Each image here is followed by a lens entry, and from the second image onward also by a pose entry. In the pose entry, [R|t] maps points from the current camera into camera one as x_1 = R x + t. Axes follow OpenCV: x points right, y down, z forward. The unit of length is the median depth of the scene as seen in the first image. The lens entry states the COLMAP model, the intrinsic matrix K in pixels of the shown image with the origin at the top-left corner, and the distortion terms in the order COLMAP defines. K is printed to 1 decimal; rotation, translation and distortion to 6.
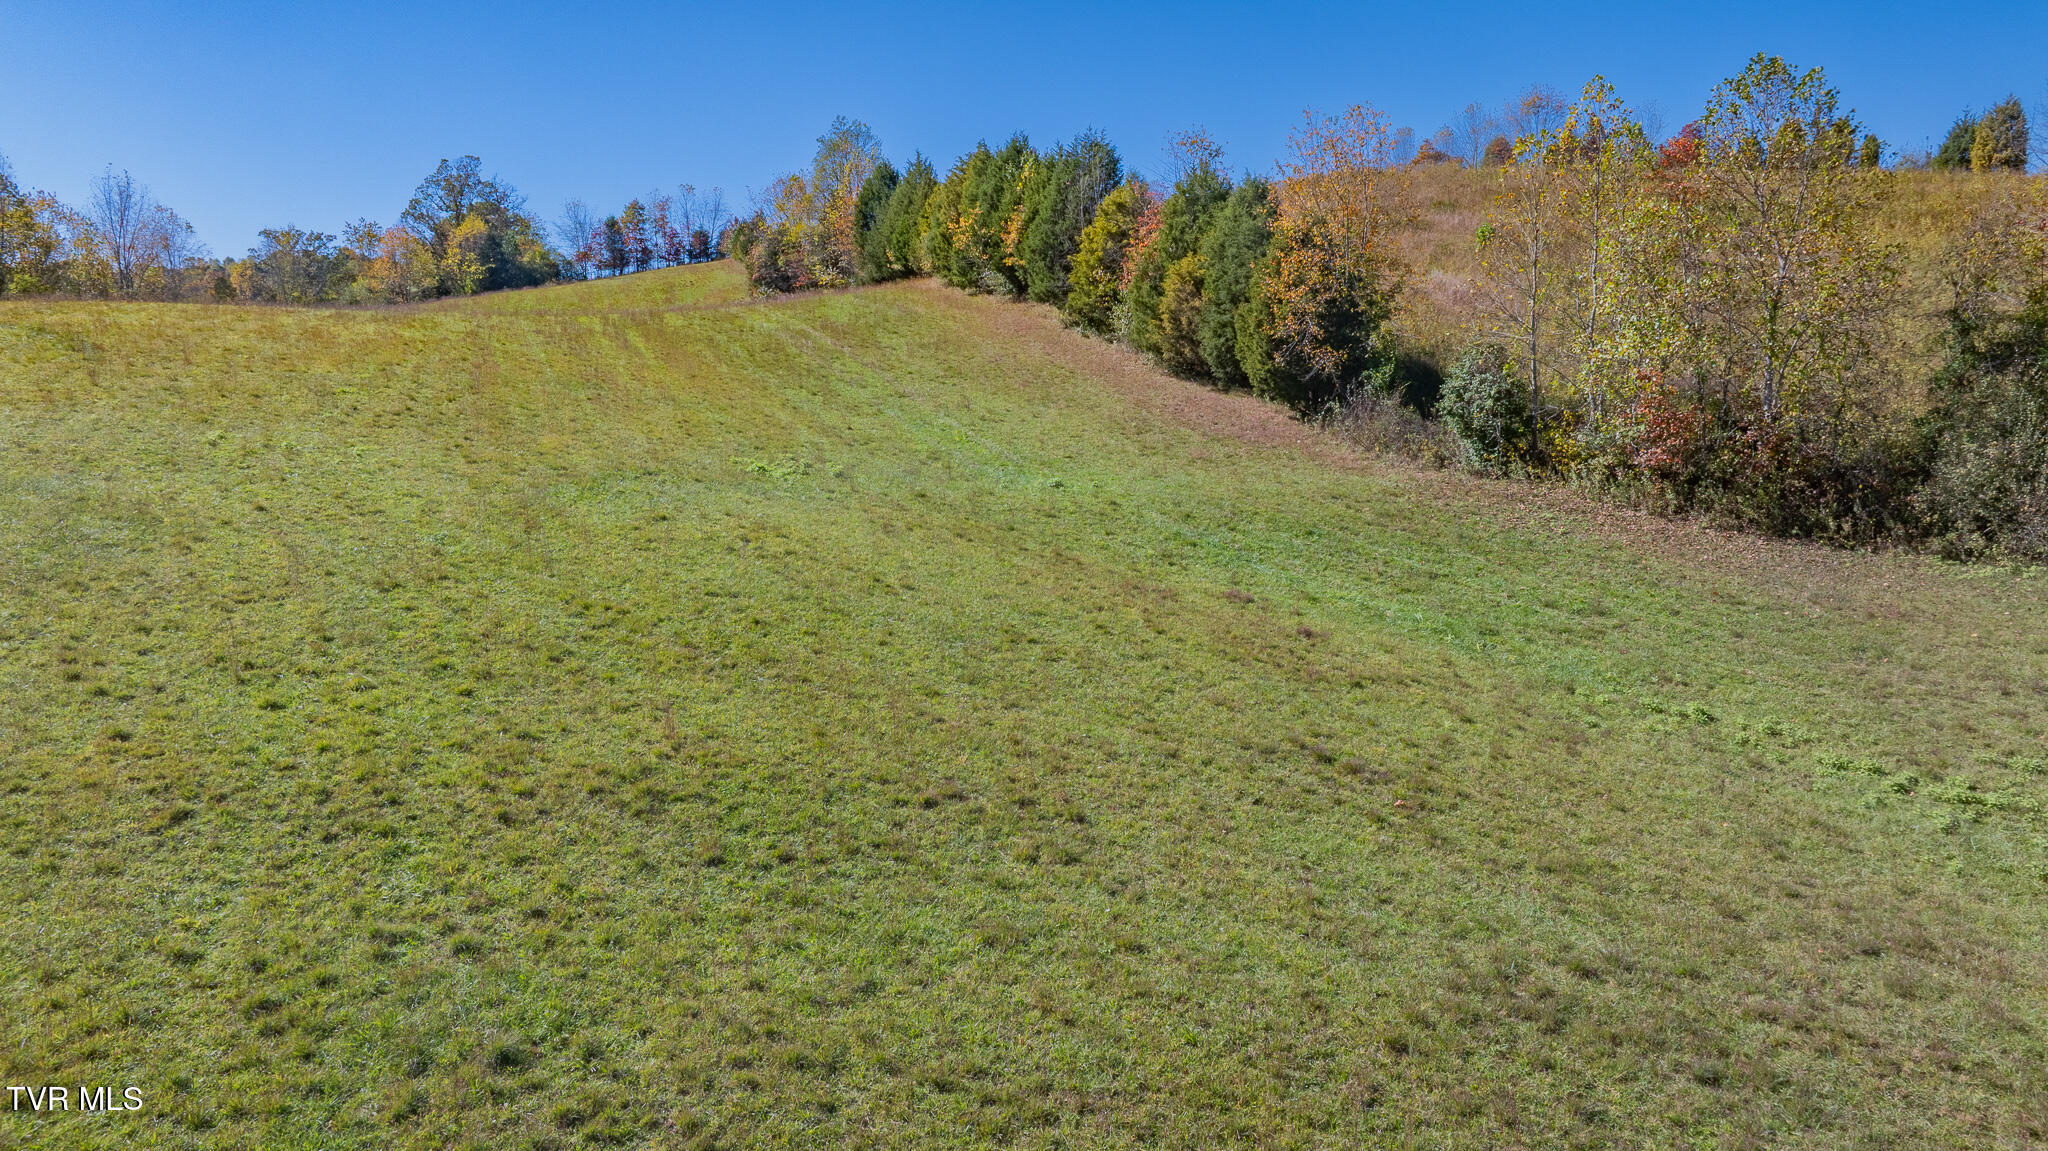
lens RADIAL K [[1430.7, 0, 1024.0], [0, 1430.7, 575.5], [0, 0, 1]] dist [-0.074347, 0.080255]
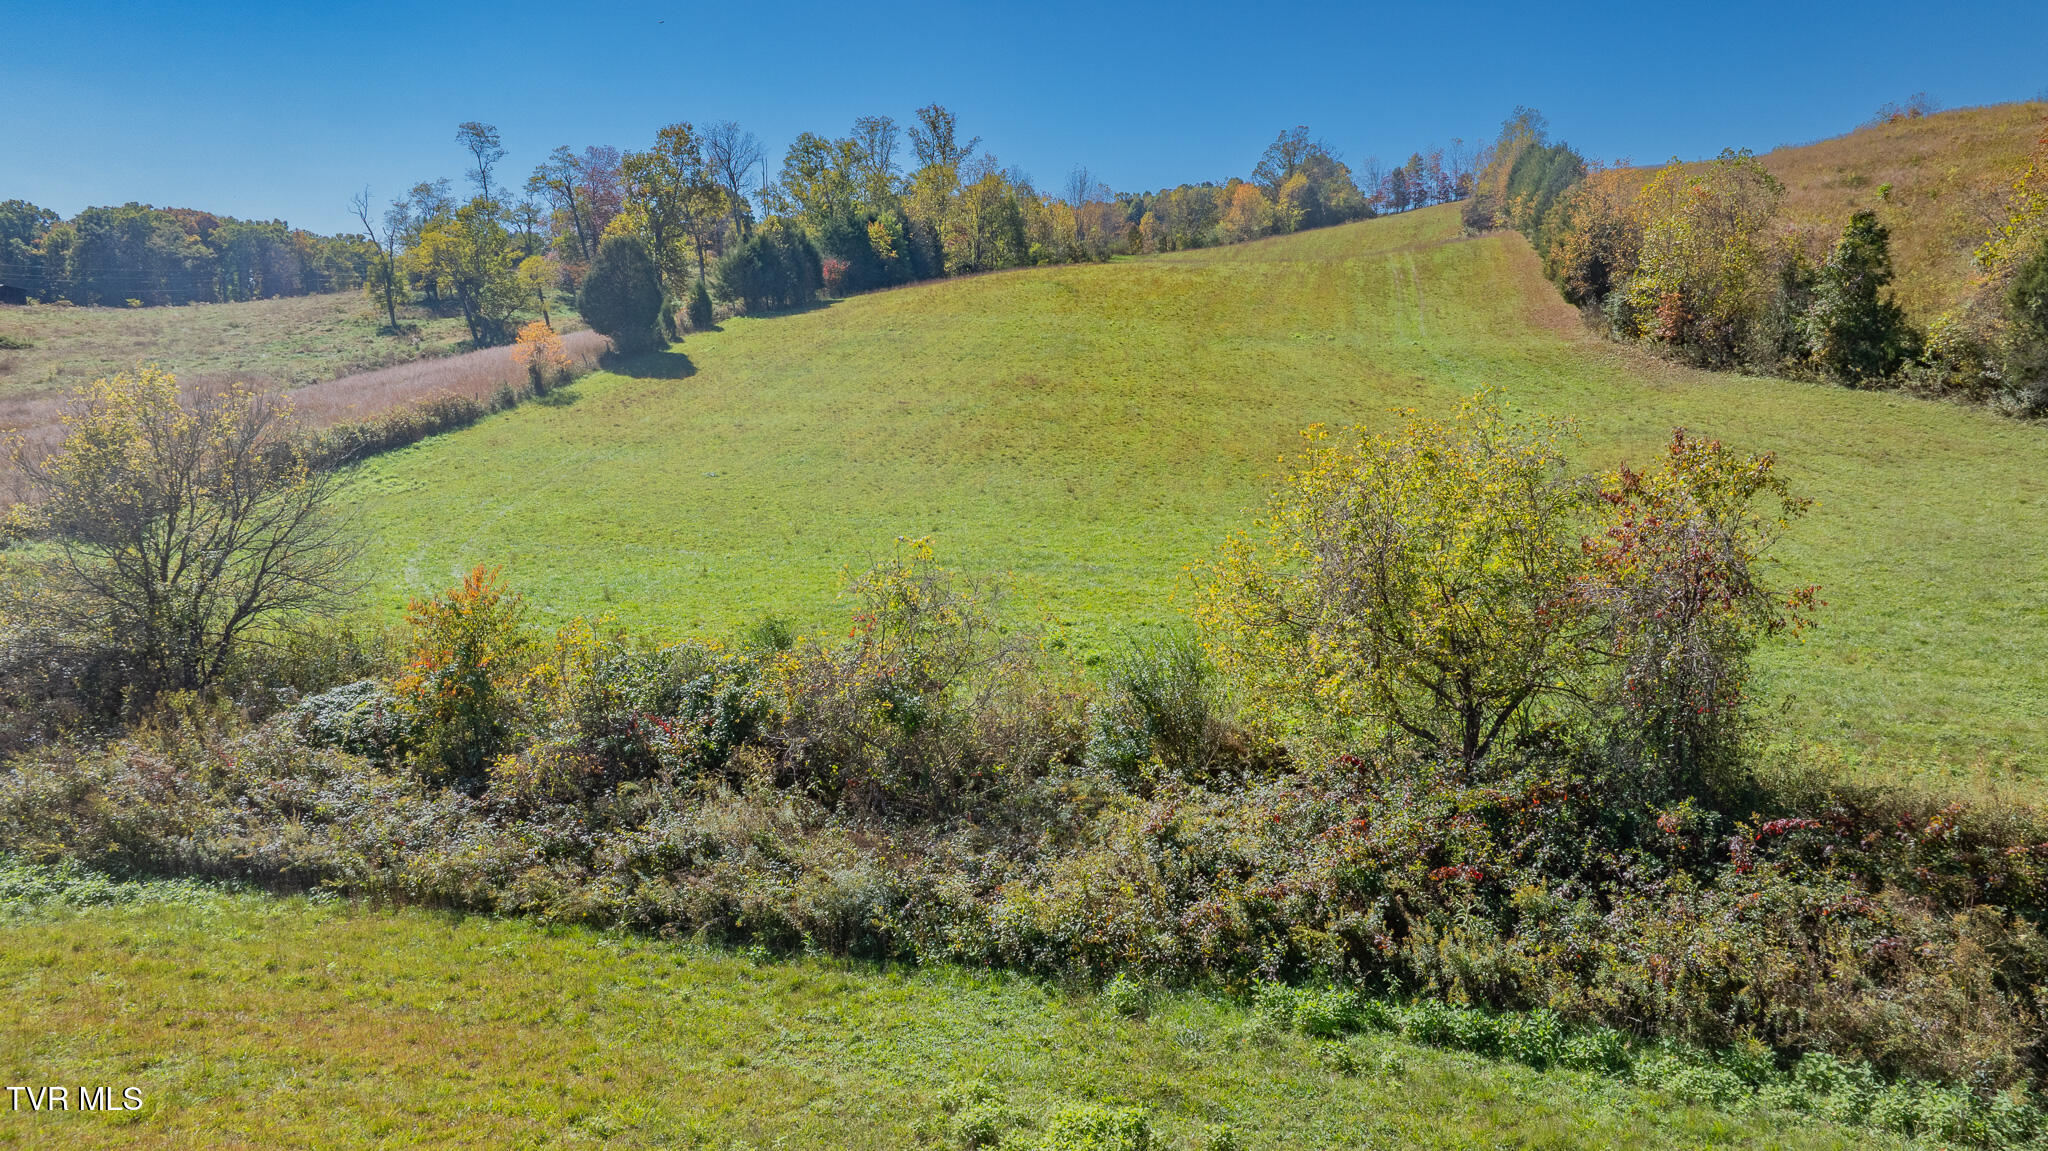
lens RADIAL K [[1430.2, 0, 1036.2], [0, 1430.2, 587.5], [0, 0, 1]] dist [-0.075259, 0.071235]
pose [[0.834472, 0.095149, -0.542774, 0.348661], [-0.055328, 0.994470, 0.089269, 0.071485], [0.548266, -0.044462, 0.835121, -0.586823]]
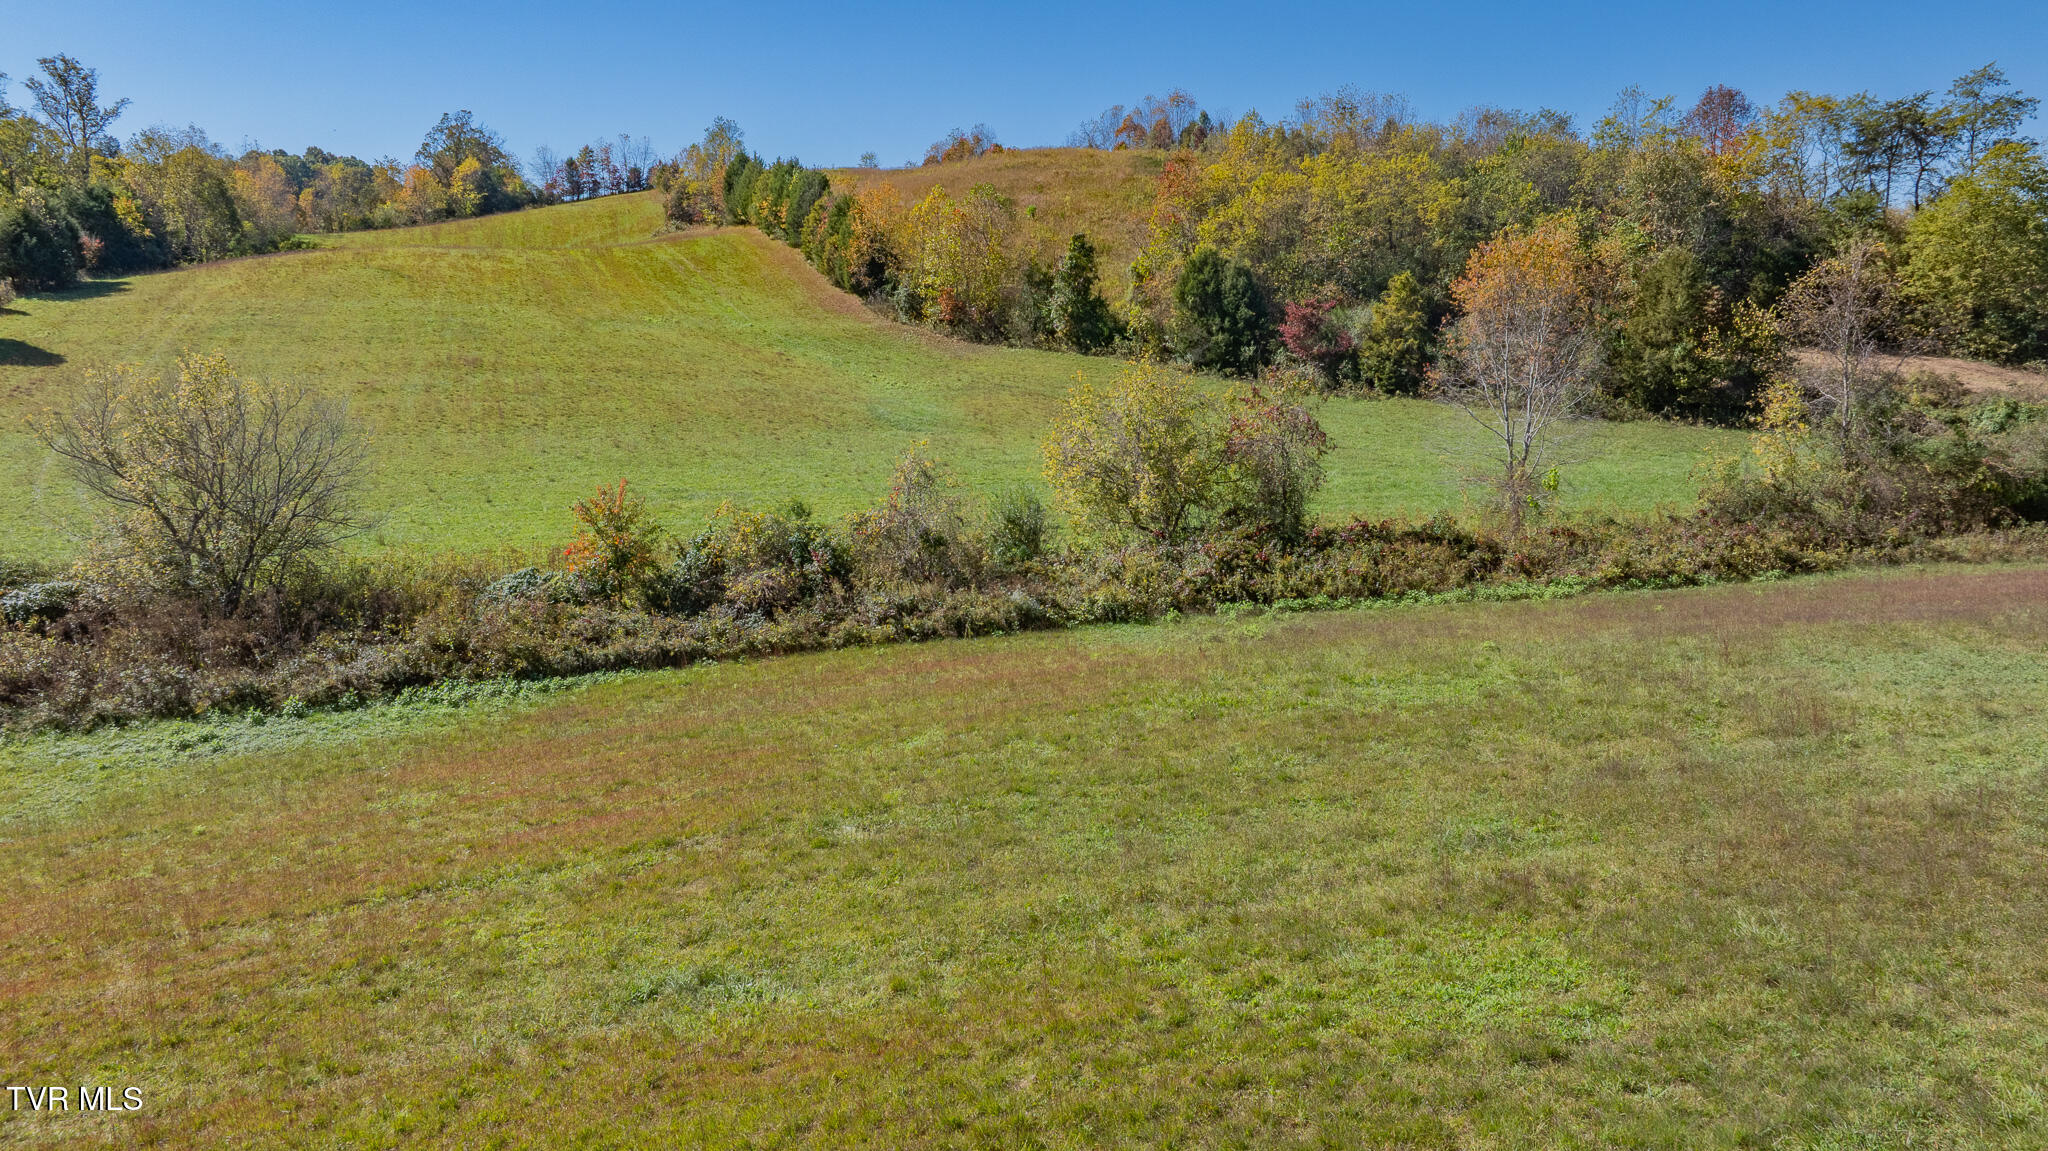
lens RADIAL K [[1430.2, 0, 1036.2], [0, 1430.2, 587.5], [0, 0, 1]] dist [-0.075259, 0.071235]
pose [[0.999078, -0.001998, 0.042877, 0.205226], [-0.001655, 0.996380, 0.084993, 0.095183], [-0.042891, -0.084985, 0.995459, -0.845869]]
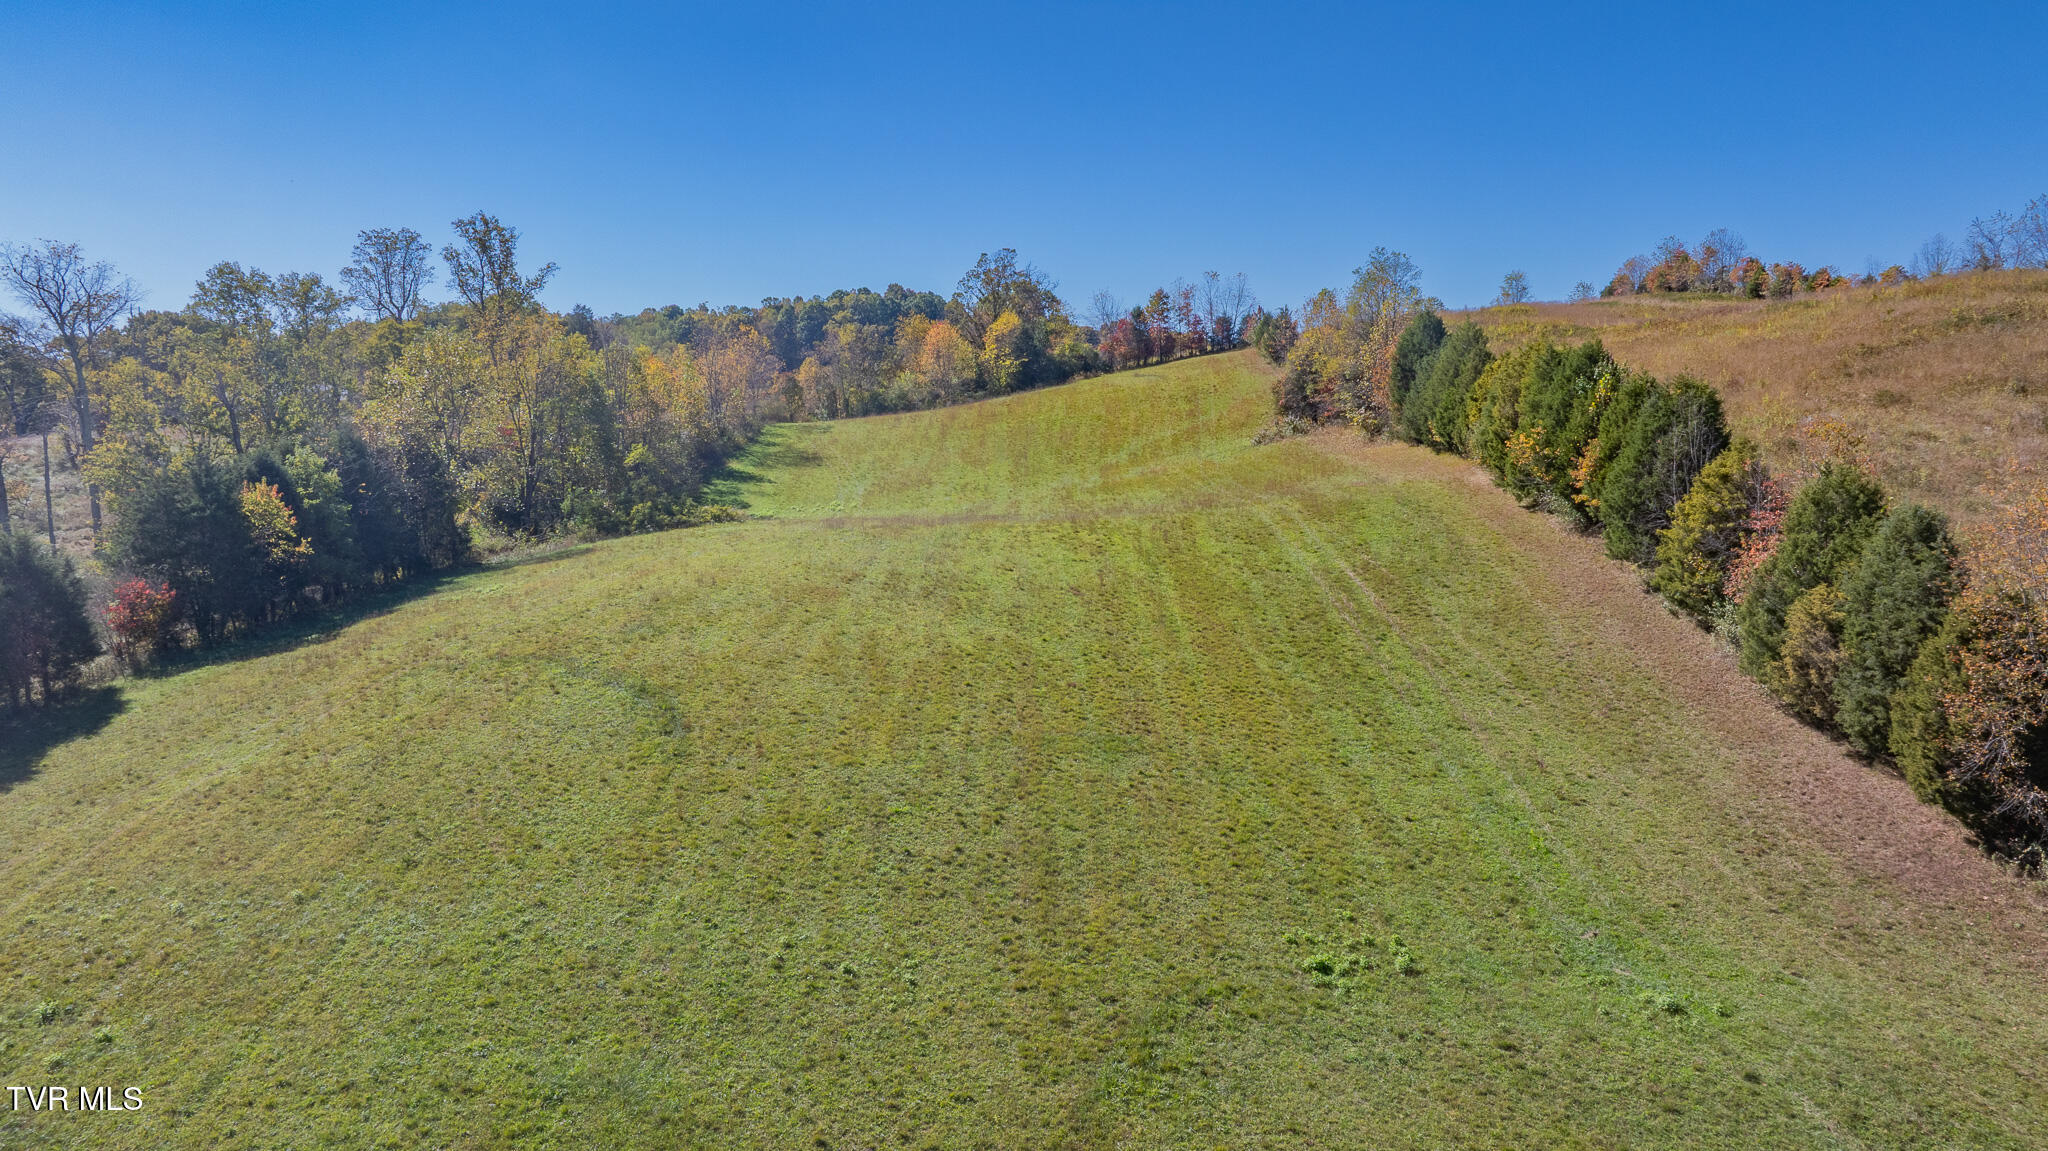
lens RADIAL K [[1416.3, 0, 1028.3], [0, 1416.3, 580.9], [0, 0, 1]] dist [-0.010783, -0.004820]
pose [[0.939883, 0.033647, -0.339836, -0.024830], [-0.030075, 0.999423, 0.015773, -0.134899], [0.340171, -0.004604, 0.940352, 0.034306]]
